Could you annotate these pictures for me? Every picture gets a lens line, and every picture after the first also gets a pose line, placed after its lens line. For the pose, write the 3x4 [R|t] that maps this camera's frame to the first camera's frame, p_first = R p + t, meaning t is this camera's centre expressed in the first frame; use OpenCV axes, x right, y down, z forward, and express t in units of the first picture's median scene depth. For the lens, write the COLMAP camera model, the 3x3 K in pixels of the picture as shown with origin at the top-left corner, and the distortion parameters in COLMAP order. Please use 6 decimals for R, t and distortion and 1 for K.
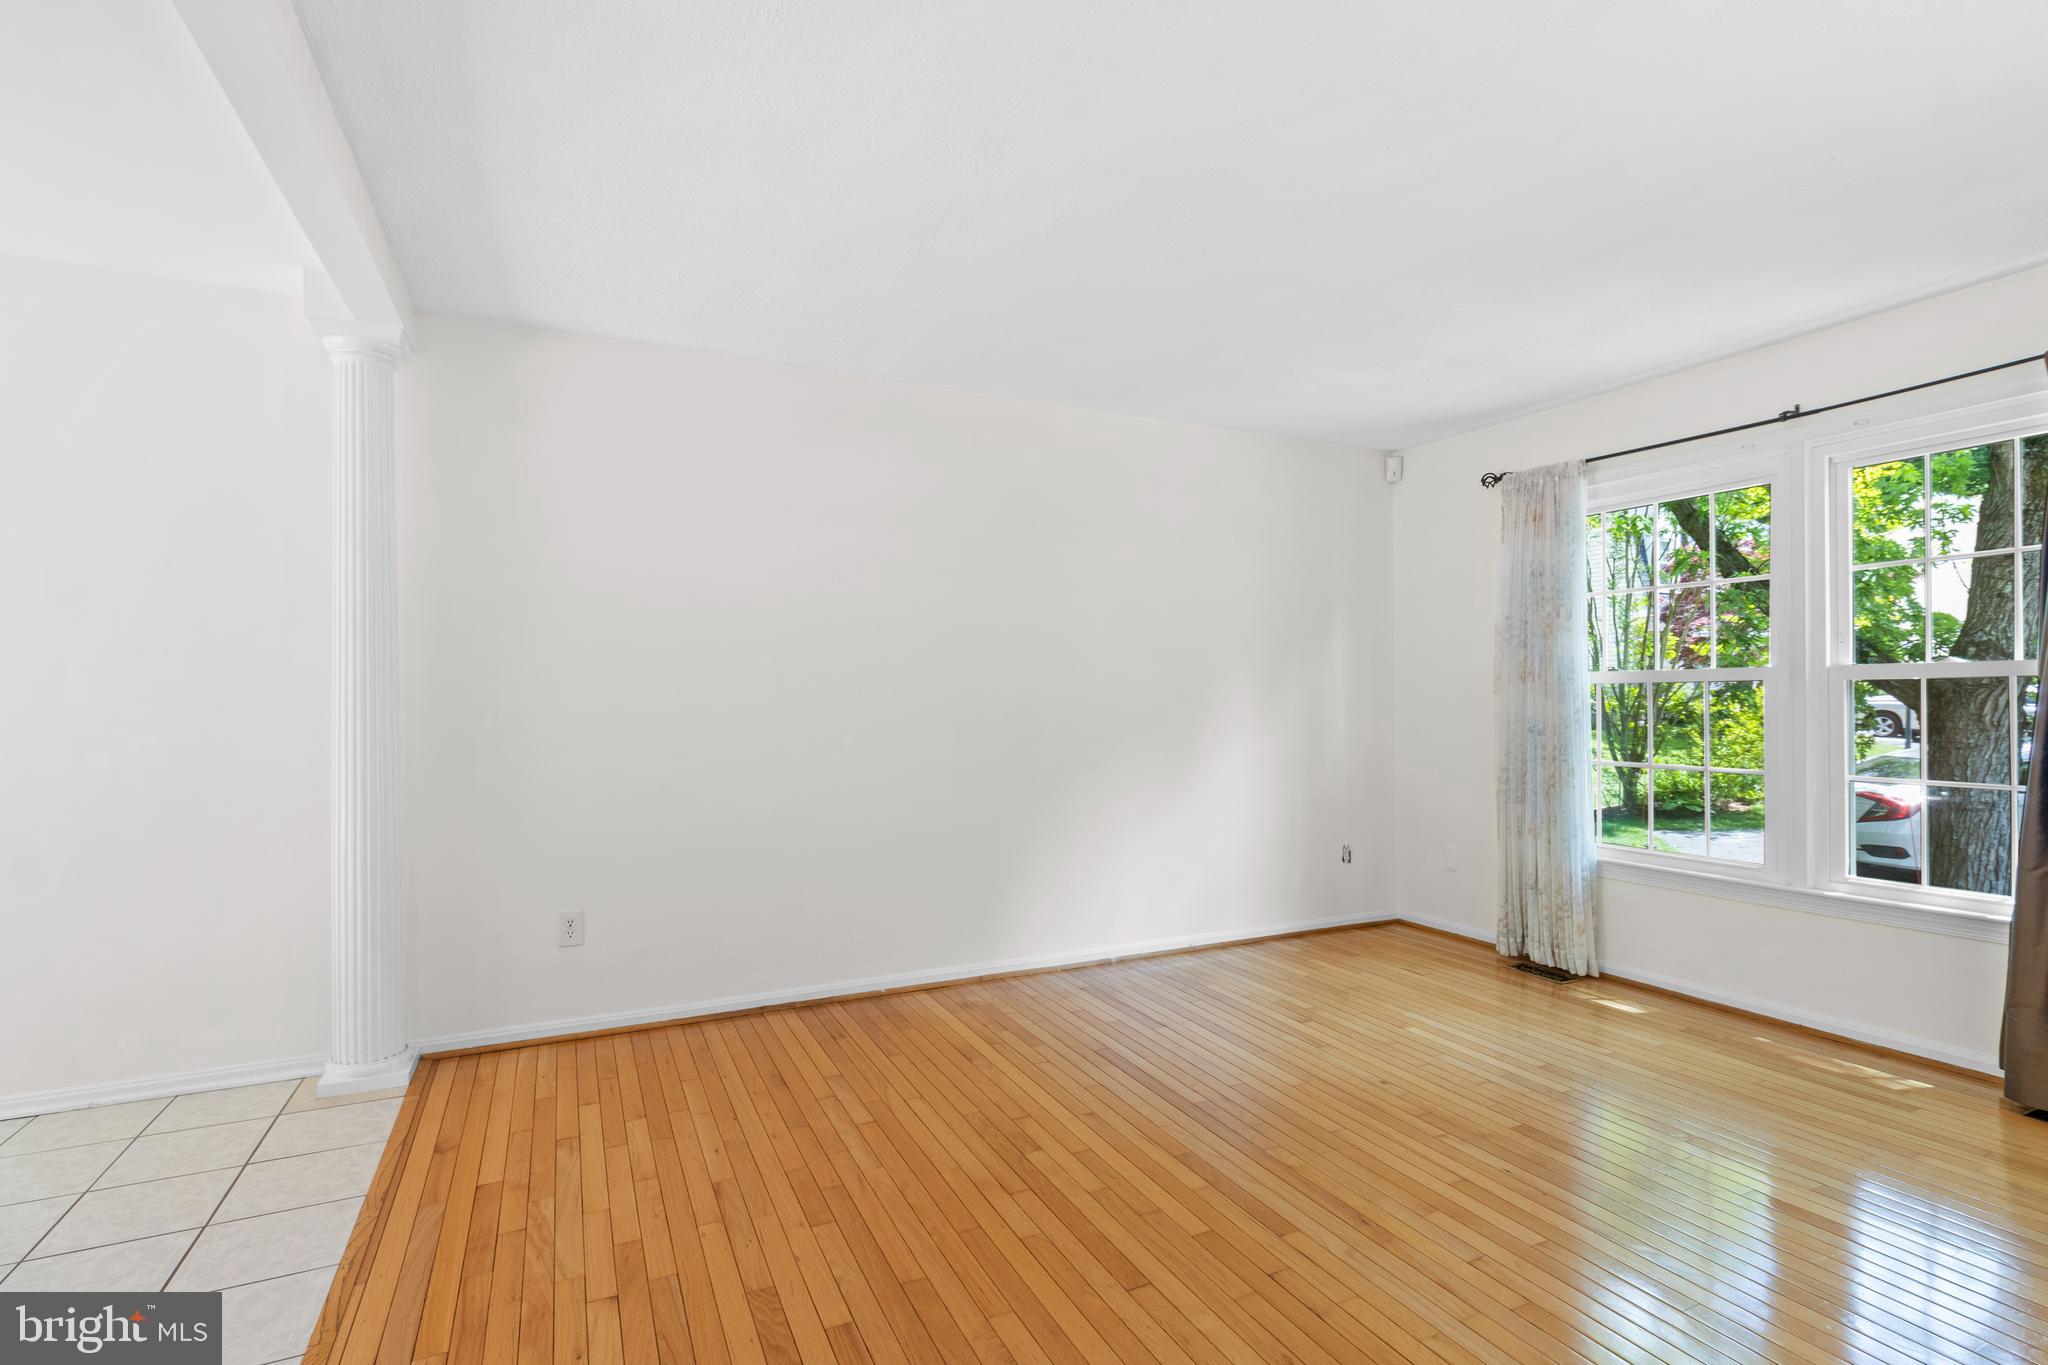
lens RADIAL K [[951.8, 0, 1011.0], [0, 951.8, 700.4], [0, 0, 1]] dist [-0.001421, 0.002304]
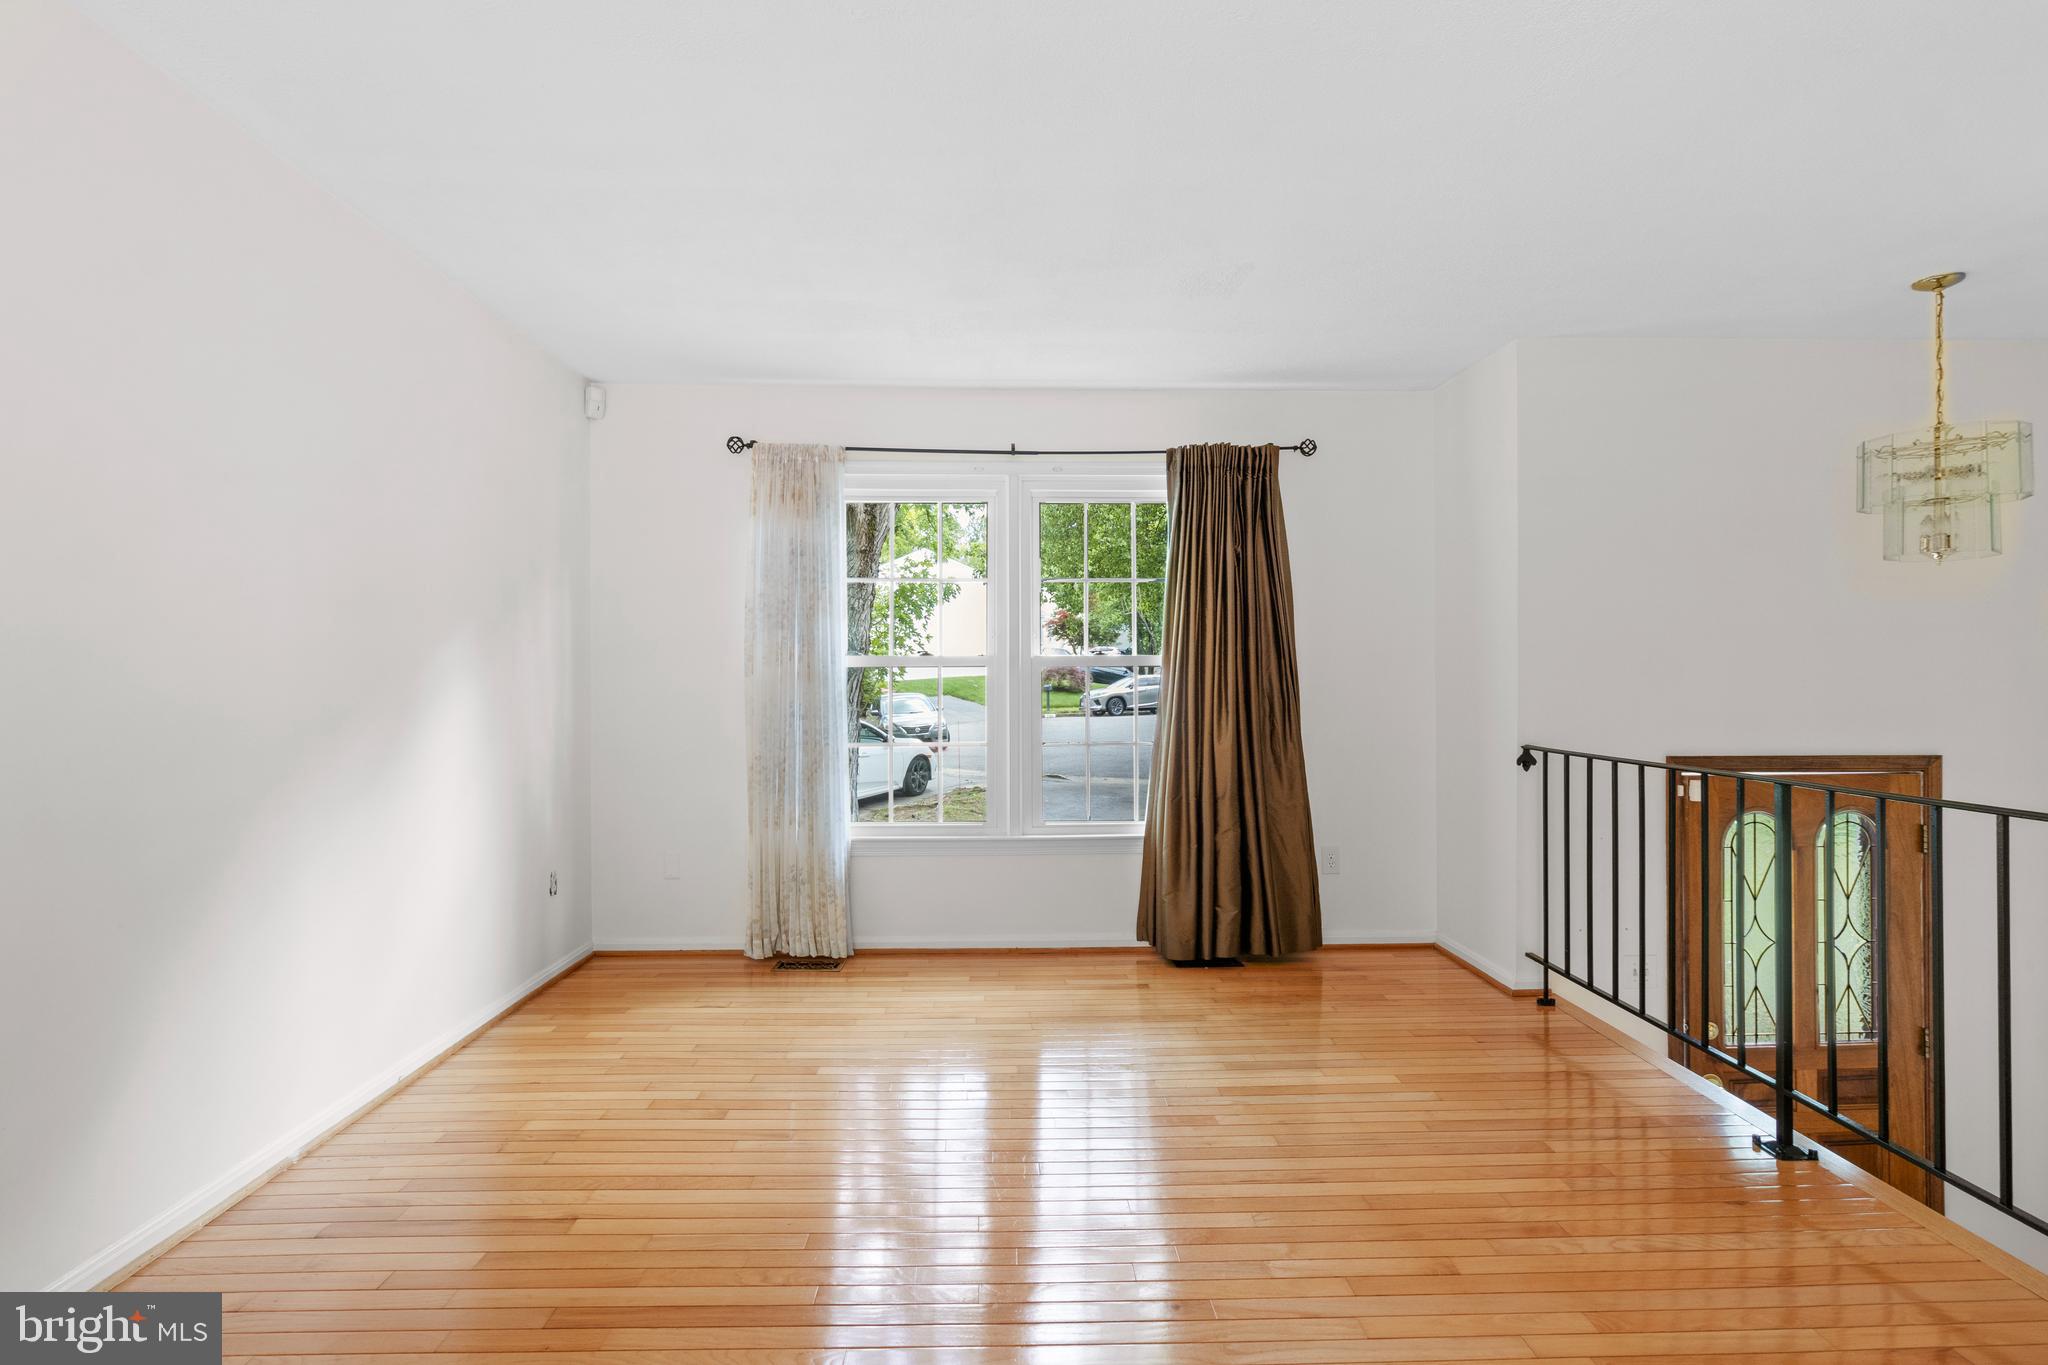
lens RADIAL K [[951.8, 0, 1014.9], [0, 951.8, 667.5], [0, 0, 1]] dist [-0.001421, 0.002304]
pose [[0.399805, 0.011931, 0.916522, -0.244618], [0.001872, 0.999903, -0.013833, -0.002990], [-0.916598, 0.007246, 0.399744, 0.413628]]
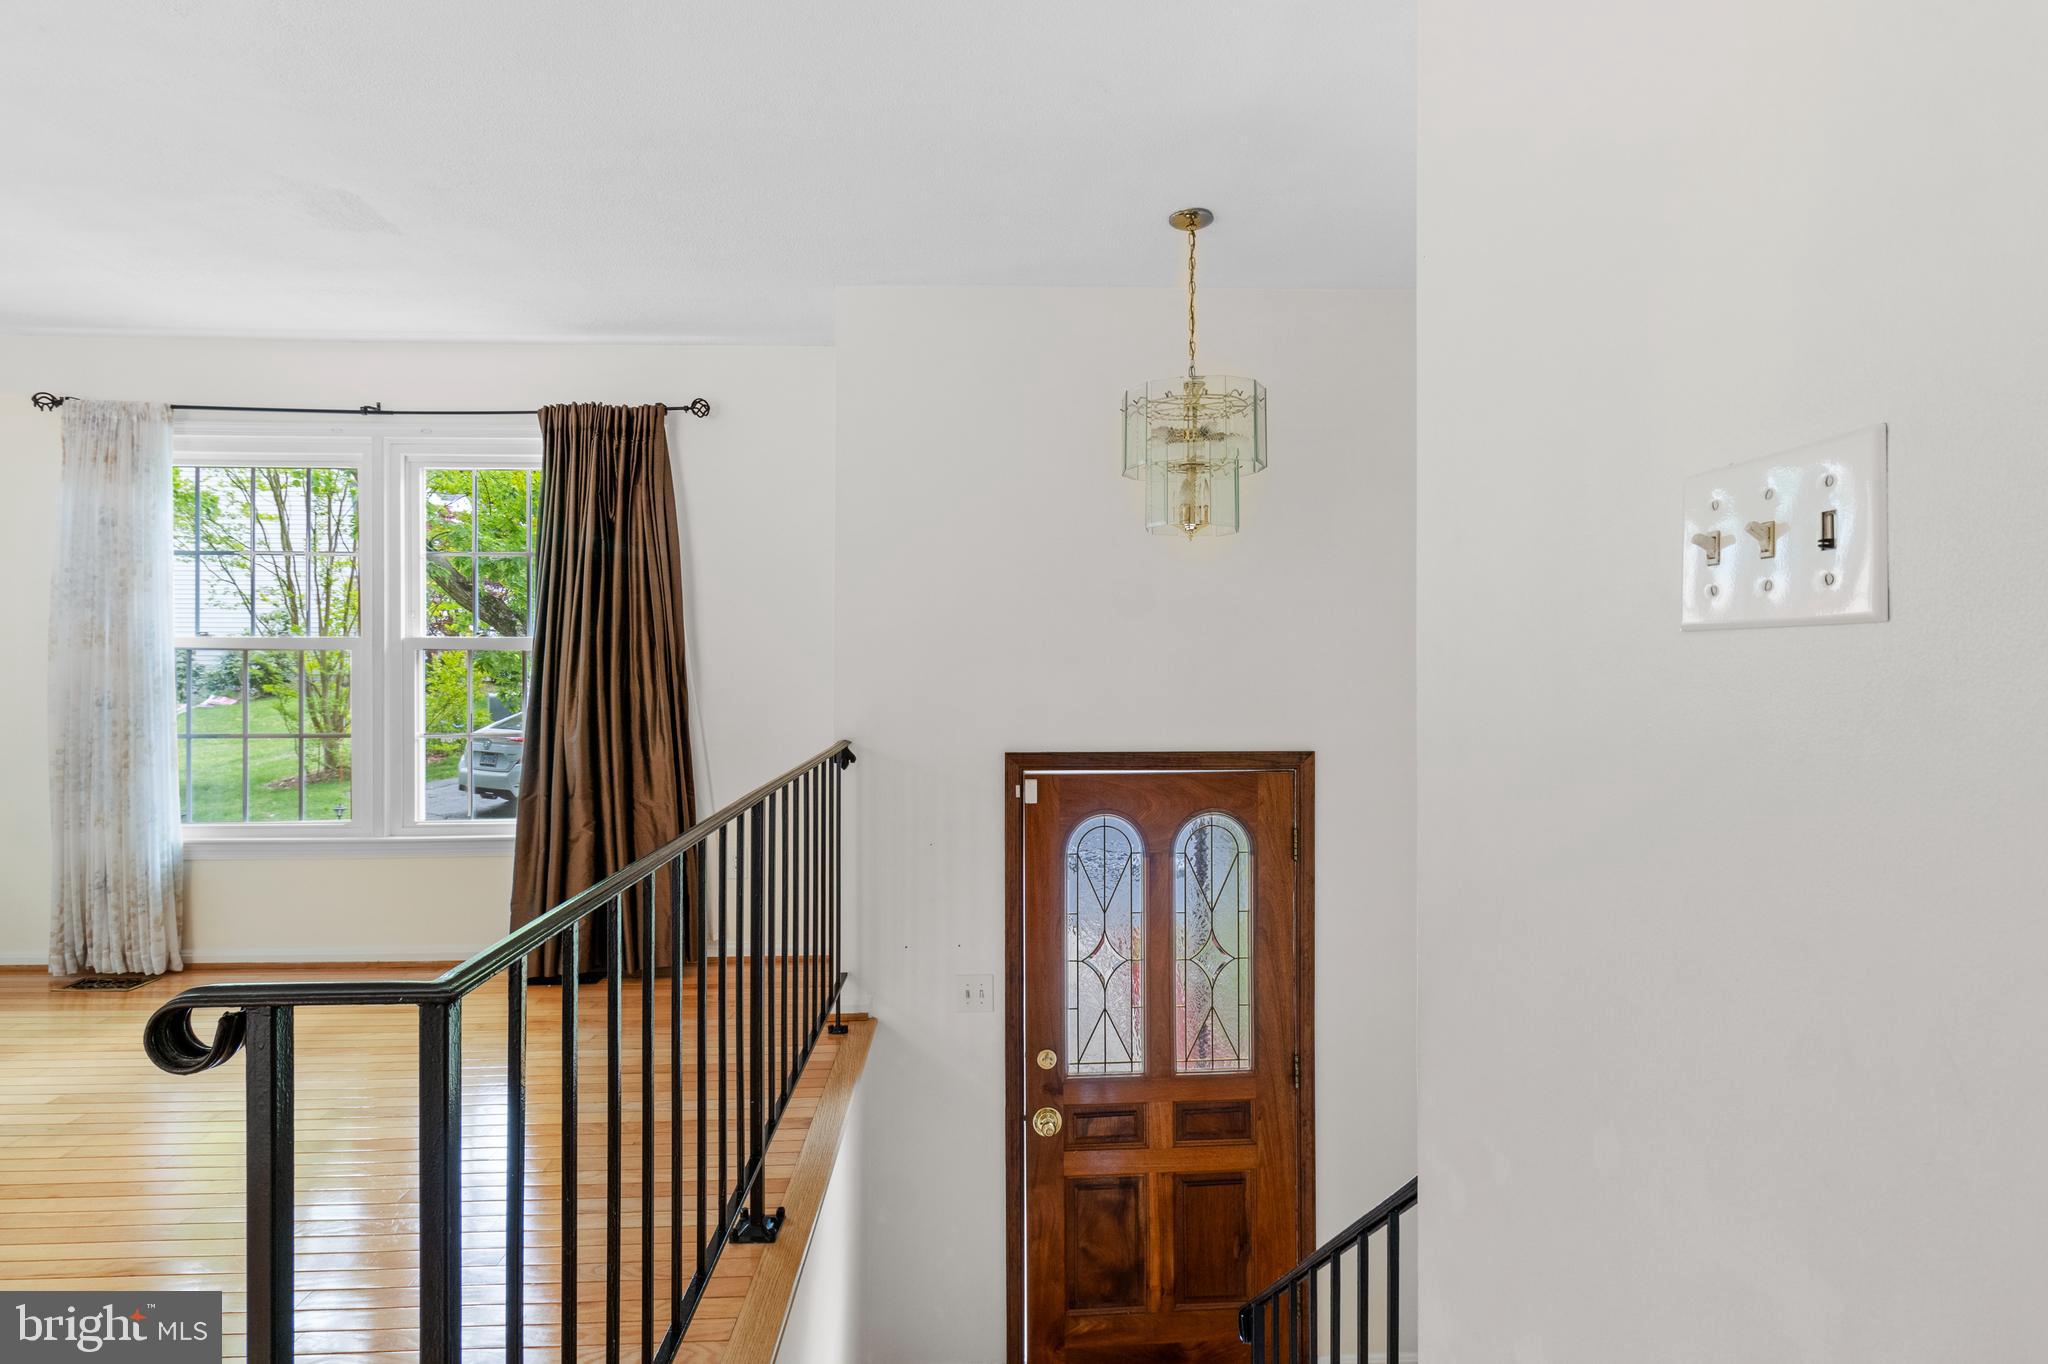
lens RADIAL K [[951.8, 0, 1059.9], [0, 951.8, 644.0], [0, 0, 1]] dist [-0.001421, 0.002304]
pose [[0.391057, 0.010034, 0.920312, 0.095380], [0.000004, 0.999941, -0.010904, -0.013309], [-0.920367, 0.004268, 0.391033, -0.136480]]
